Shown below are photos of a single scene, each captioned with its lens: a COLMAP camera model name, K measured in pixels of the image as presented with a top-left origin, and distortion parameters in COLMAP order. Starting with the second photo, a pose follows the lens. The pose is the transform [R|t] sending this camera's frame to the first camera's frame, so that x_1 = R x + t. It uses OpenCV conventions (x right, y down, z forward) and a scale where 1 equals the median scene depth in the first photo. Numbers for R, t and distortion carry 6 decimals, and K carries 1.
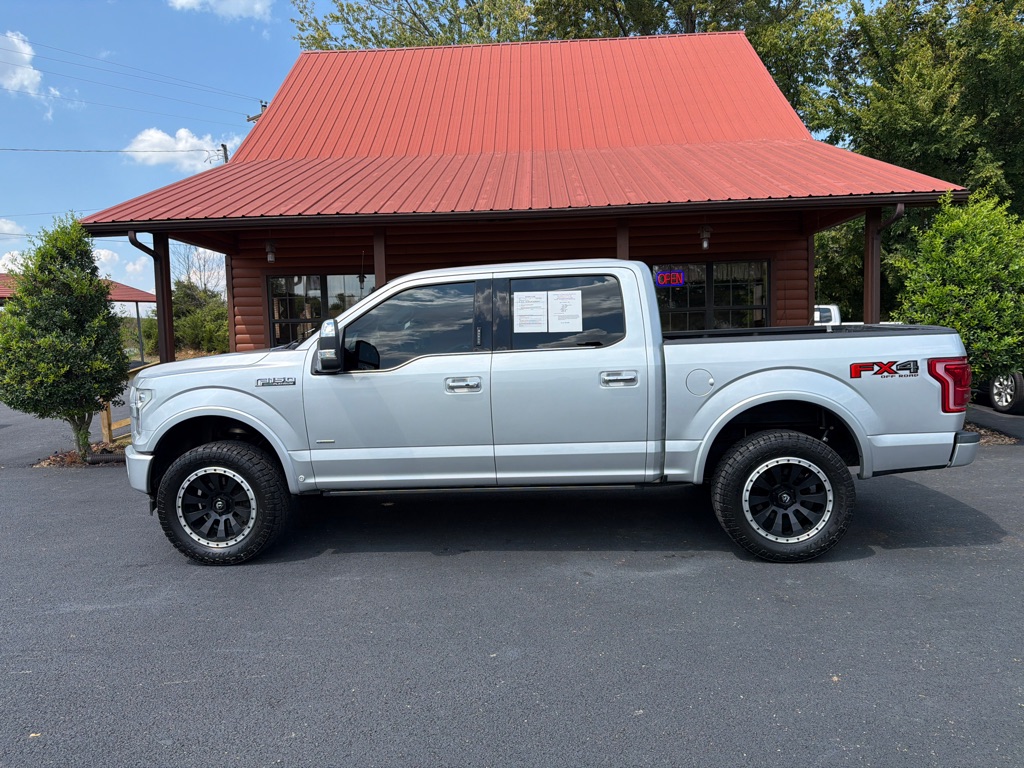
lens RADIAL K [[706.6, 0, 508.0], [0, 706.6, 394.6], [0, 0, 1]] dist [0.025708, -0.036167]
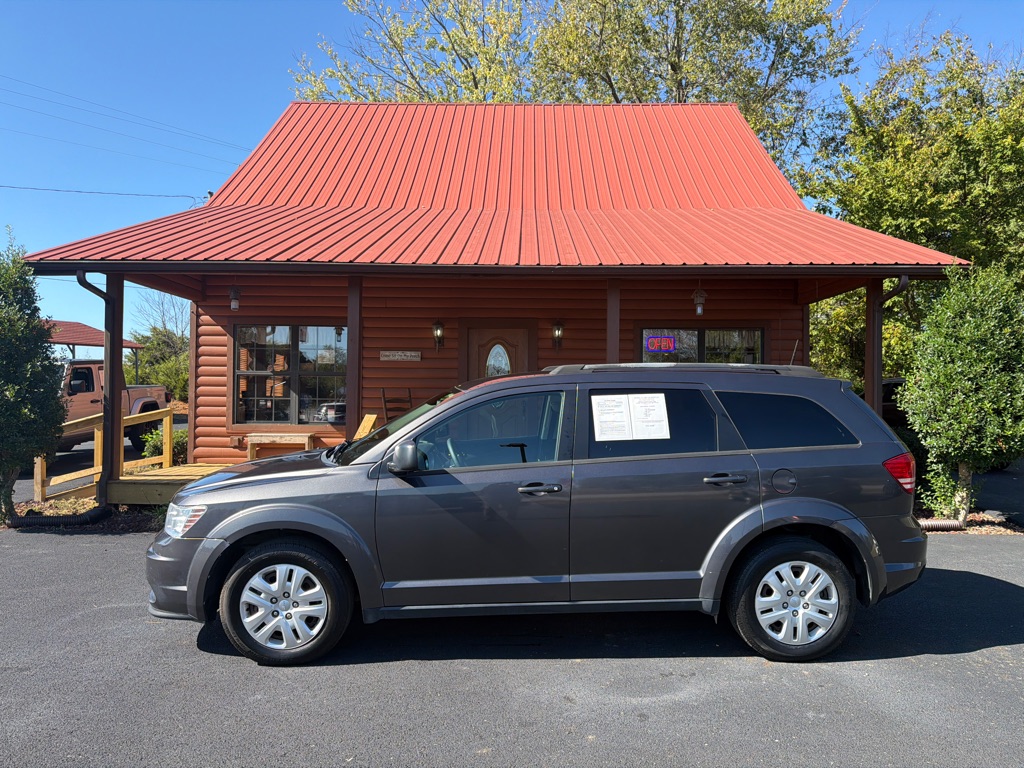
lens RADIAL K [[706.6, 0, 521.7], [0, 706.6, 392.4], [0, 0, 1]] dist [0.025708, -0.036167]
pose [[0.998648, 0.035173, 0.038282, 0.007360], [-0.031820, 0.995879, -0.084924, -0.014114], [-0.041111, 0.083591, 0.995652, 0.077818]]
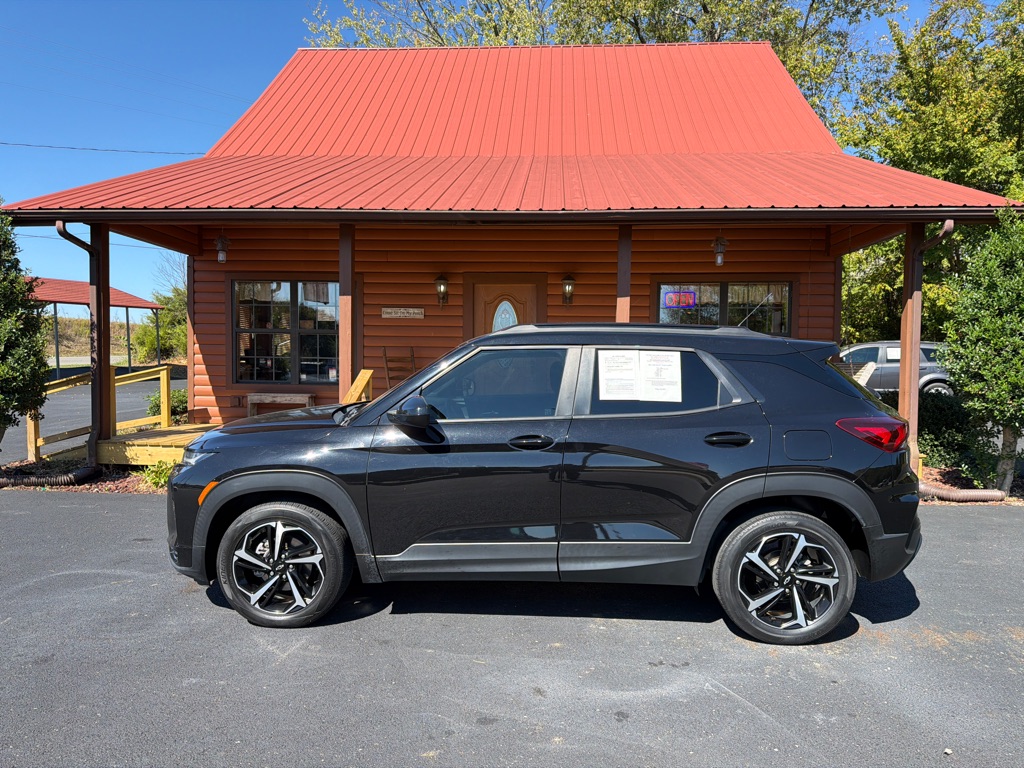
lens RADIAL K [[706.6, 0, 516.0], [0, 706.6, 396.7], [0, 0, 1]] dist [0.025708, -0.036167]
pose [[0.999277, 0.037299, -0.007302, 0.041895], [-0.037474, 0.998973, -0.025465, -0.012905], [0.006345, 0.025720, 0.999649, 0.136523]]
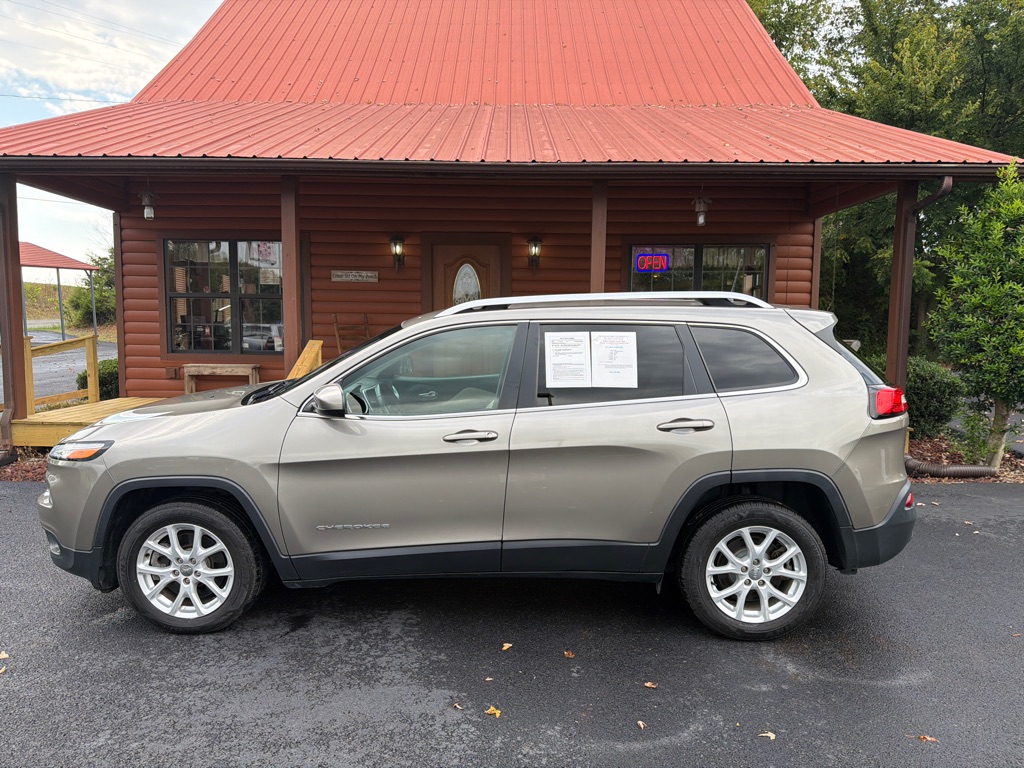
lens RADIAL K [[706.6, 0, 509.8], [0, 706.6, 392.8], [0, 0, 1]] dist [0.025708, -0.036167]
pose [[0.998342, 0.030888, 0.048578, 0.029990], [-0.031899, 0.999287, 0.020175, -0.025842], [-0.047920, -0.021692, 0.998616, 0.209127]]
